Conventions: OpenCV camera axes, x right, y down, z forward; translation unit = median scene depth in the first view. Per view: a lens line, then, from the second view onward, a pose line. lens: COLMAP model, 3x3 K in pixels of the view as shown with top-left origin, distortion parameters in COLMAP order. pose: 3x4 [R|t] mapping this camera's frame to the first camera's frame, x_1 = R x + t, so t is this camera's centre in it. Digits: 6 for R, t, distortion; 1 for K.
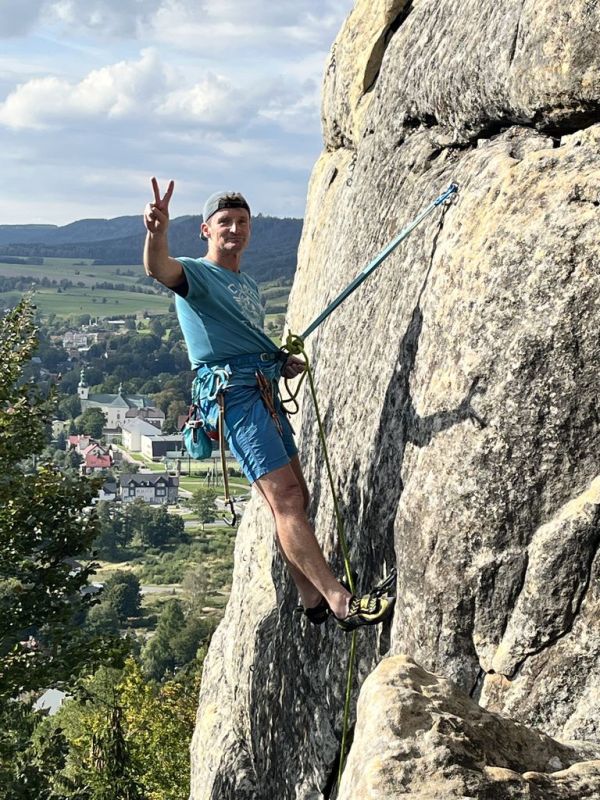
lens RADIAL K [[1679.2, 0, 299.7], [0, 1679.2, 399.5], [0, 0, 1]] dist [0.021498, 0.000000]
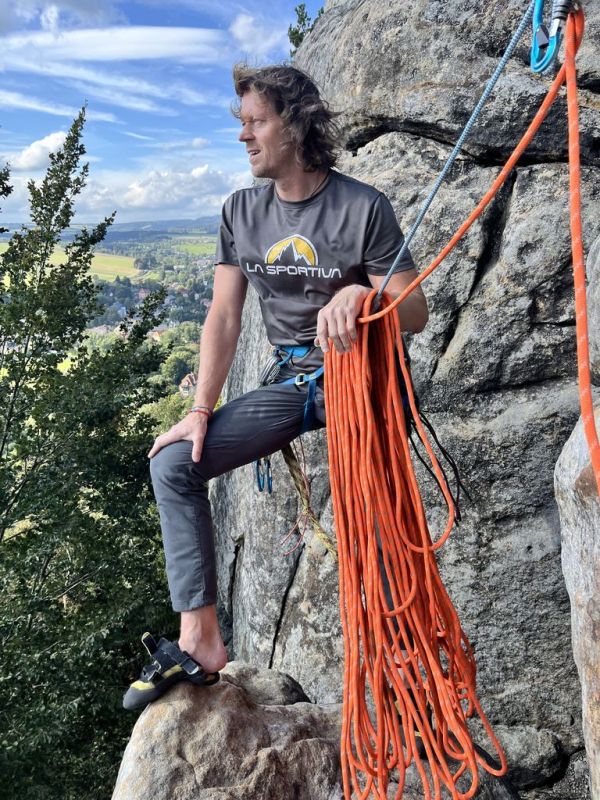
lens RADIAL K [[600.1, 0, 300.2], [0, 600.1, 402.5], [0, 0, 1]] dist [0.003891, 0.001131]
pose [[0.999126, -0.037851, 0.017712, 0.096638], [0.033624, 0.979799, 0.197136, -0.055445], [-0.024816, -0.196368, 0.980216, 0.506610]]
